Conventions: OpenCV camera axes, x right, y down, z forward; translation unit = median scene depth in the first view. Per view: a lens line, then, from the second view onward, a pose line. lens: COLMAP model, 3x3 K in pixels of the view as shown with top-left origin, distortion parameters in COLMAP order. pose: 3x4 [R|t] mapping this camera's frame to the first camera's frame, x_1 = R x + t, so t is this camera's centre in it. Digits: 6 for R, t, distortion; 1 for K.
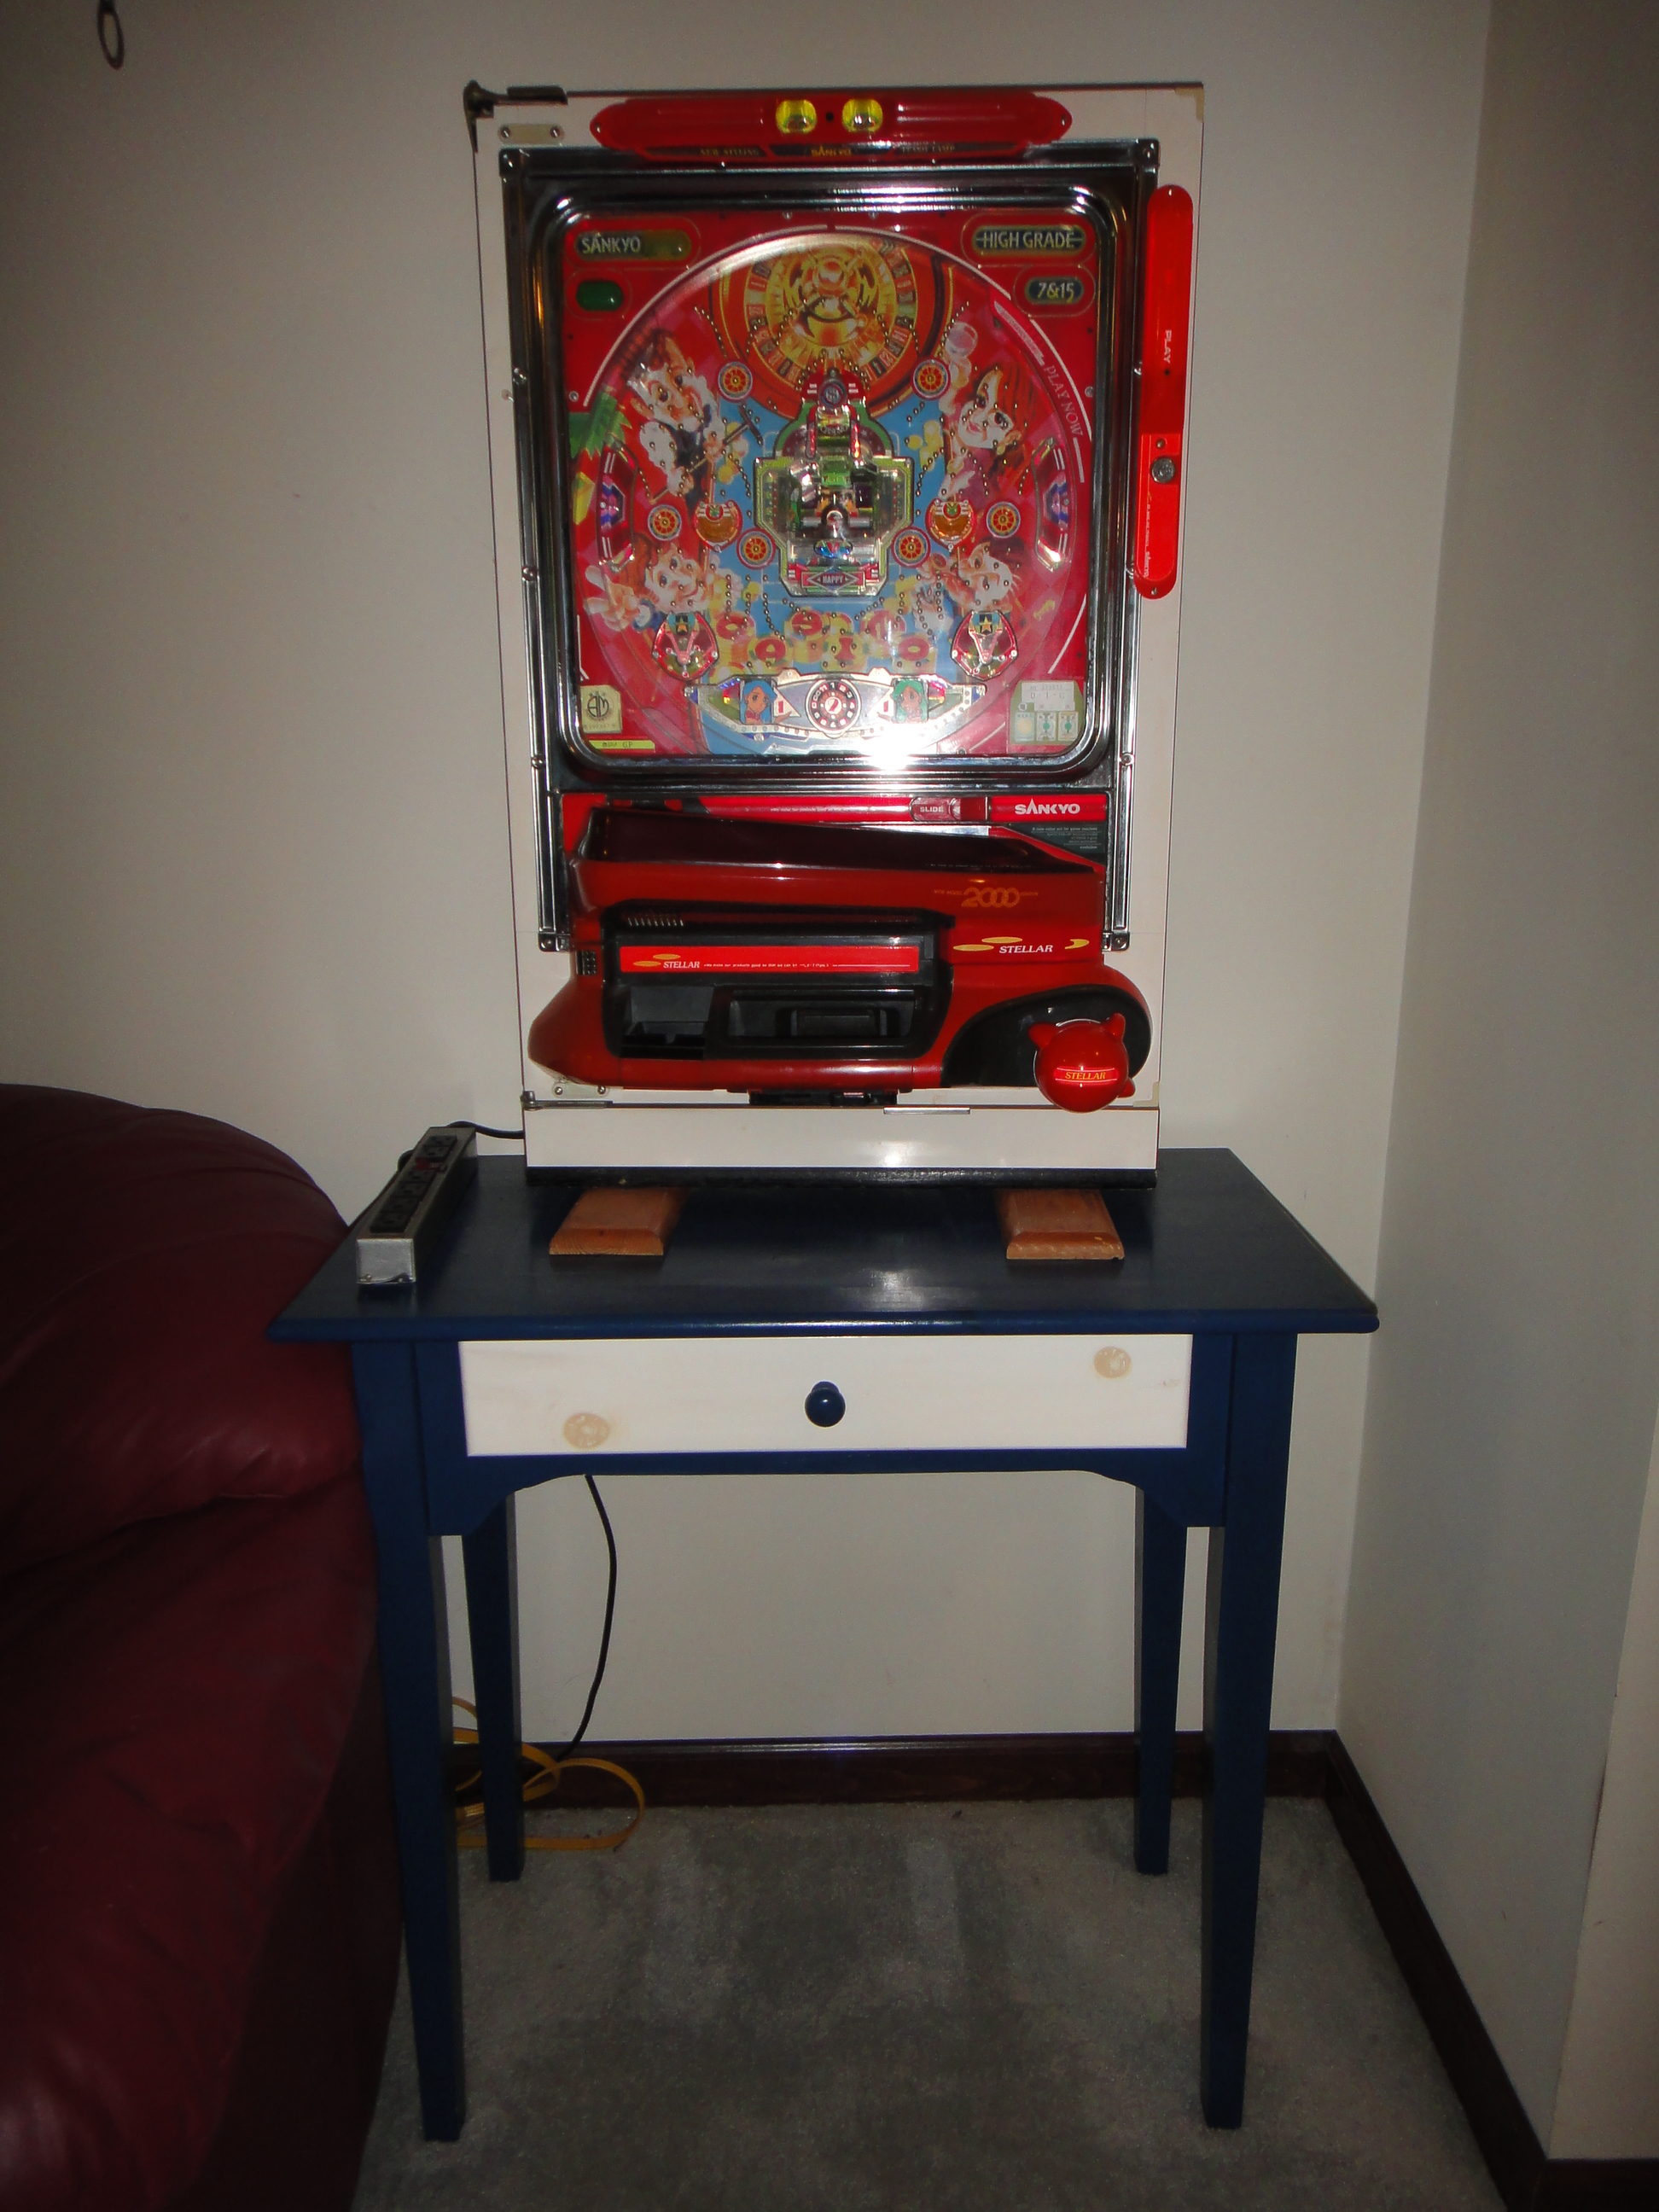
lens RADIAL K [[1618.5, 0, 844.3], [0, 1618.5, 1108.4], [0, 0, 1]] dist [0.010042, -0.002410]
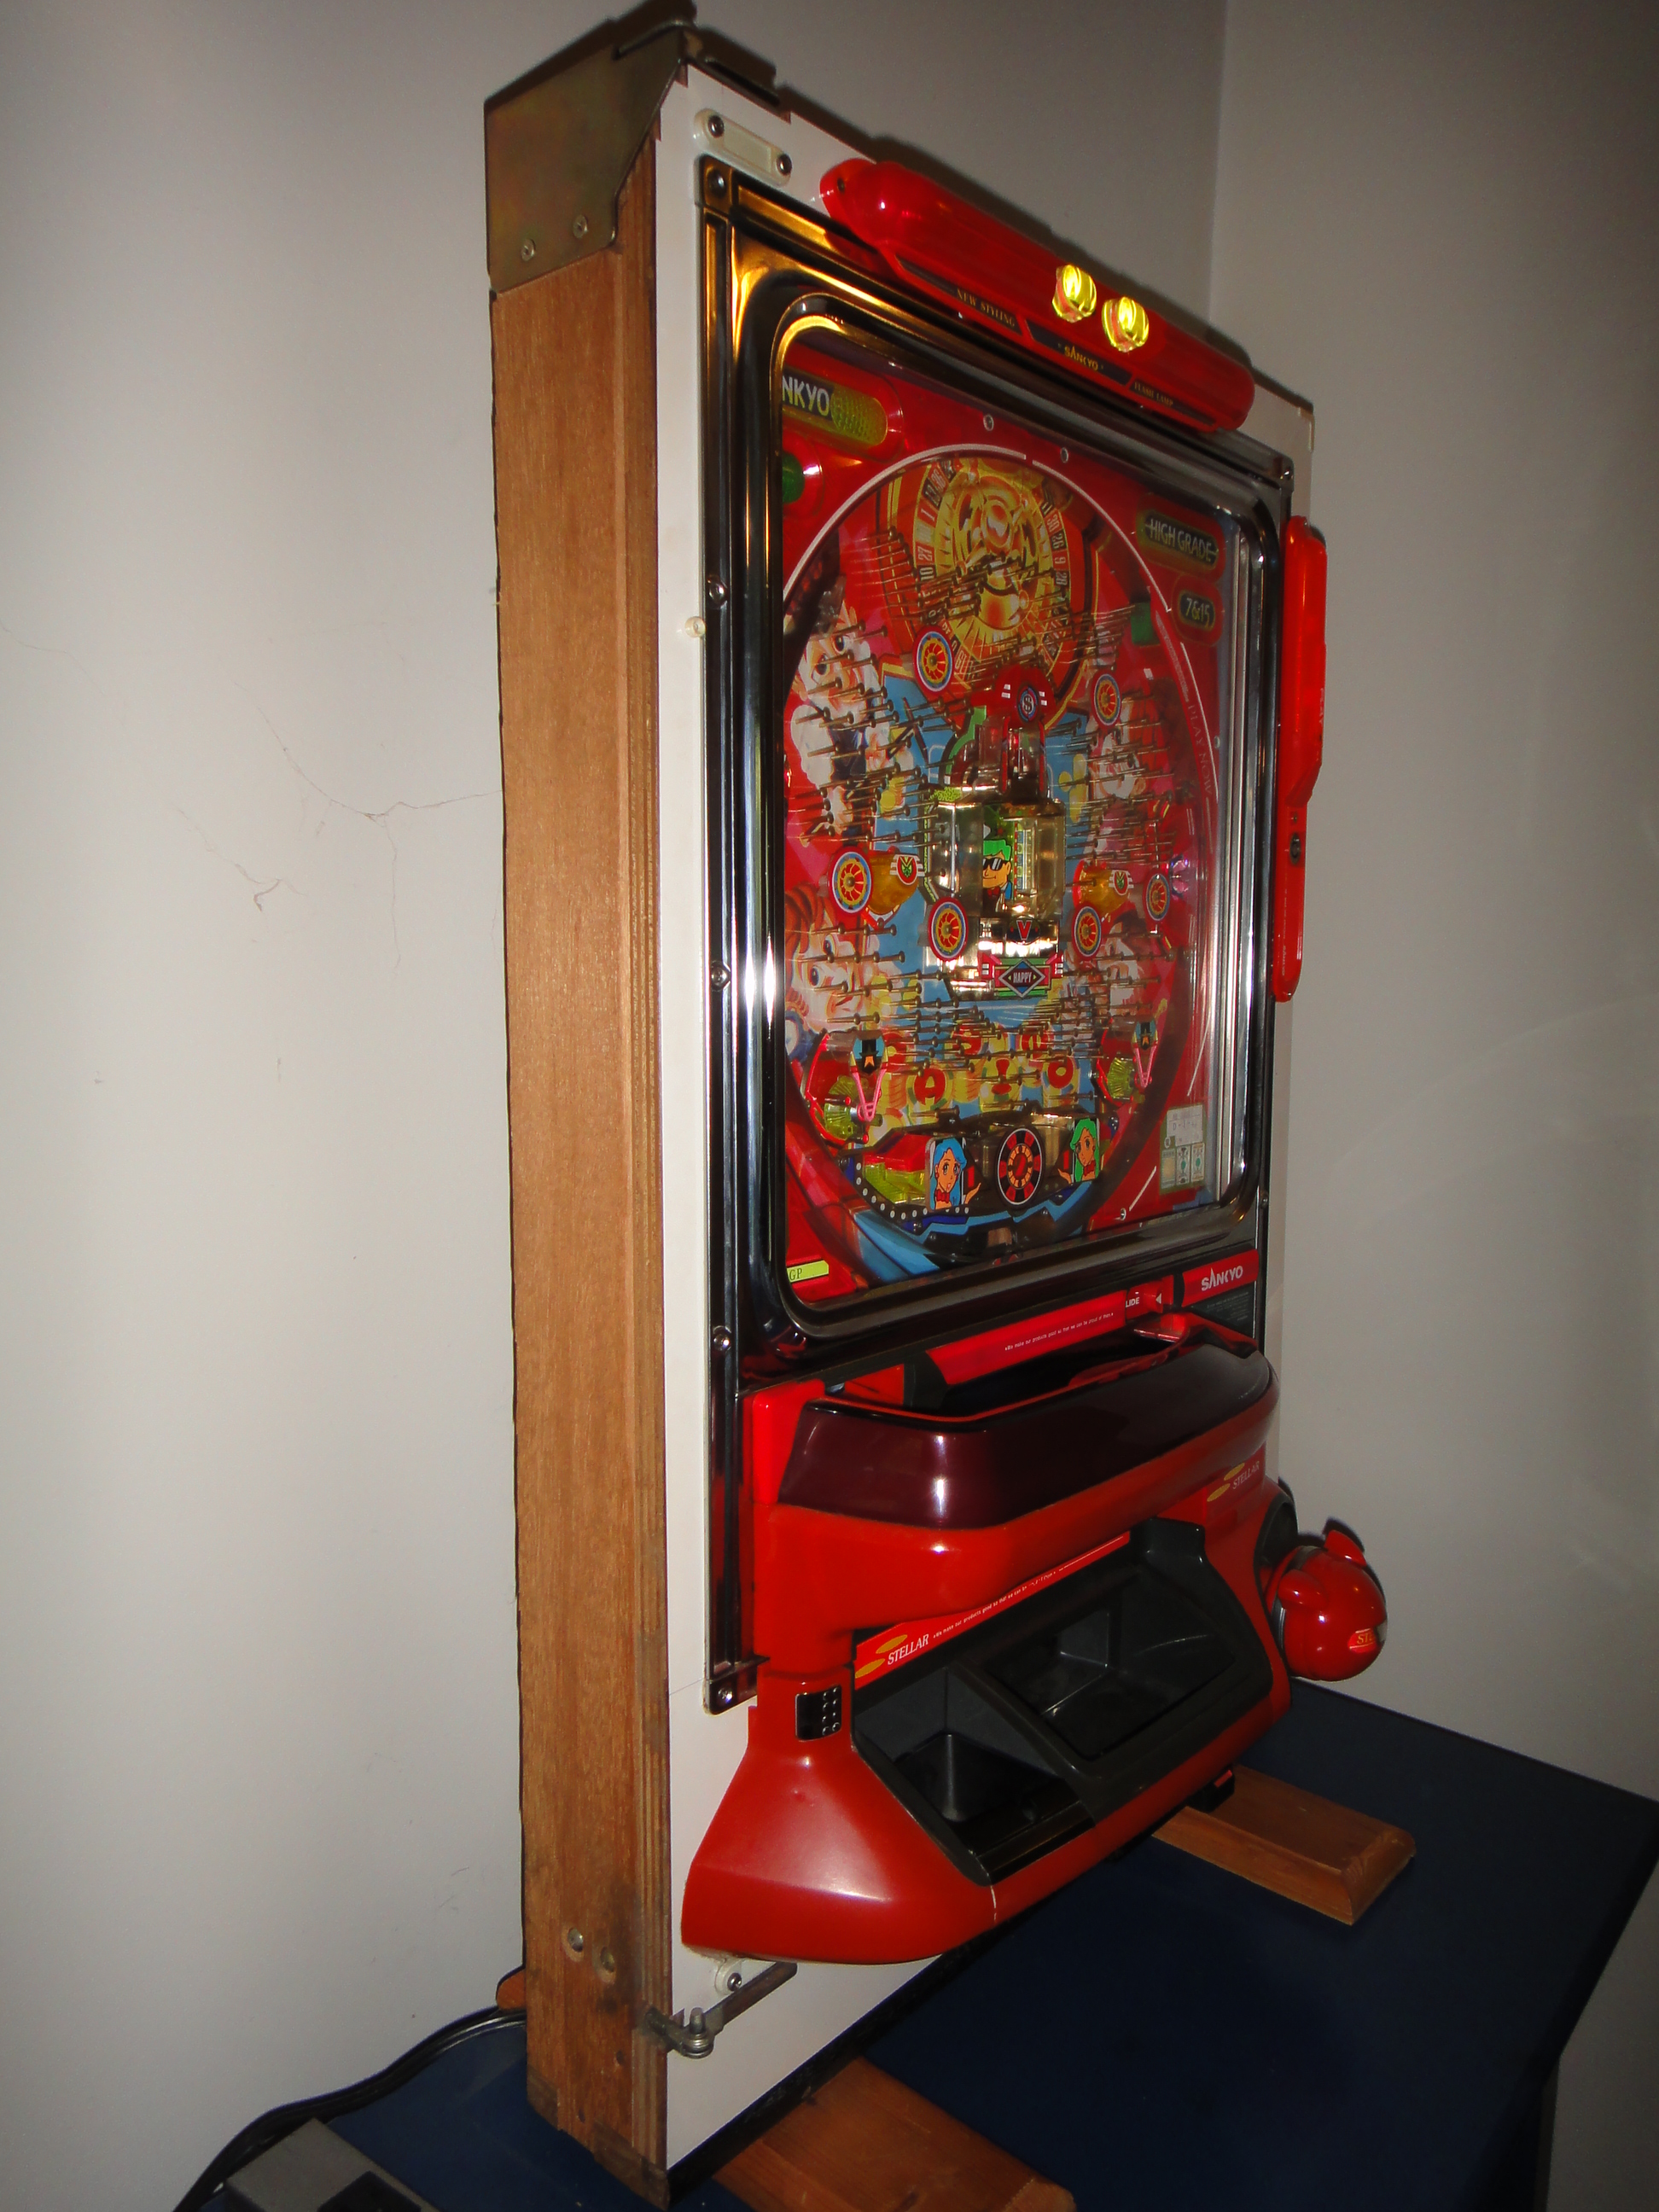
lens RADIAL K [[1618.5, 0, 891.0], [0, 1618.5, 1100.1], [0, 0, 1]] dist [0.010042, -0.002410]
pose [[0.614914, -0.068779, 0.785589, -0.548400], [0.164485, 0.985465, -0.042472, -0.261508], [-0.771249, 0.155334, 0.617289, 0.655891]]
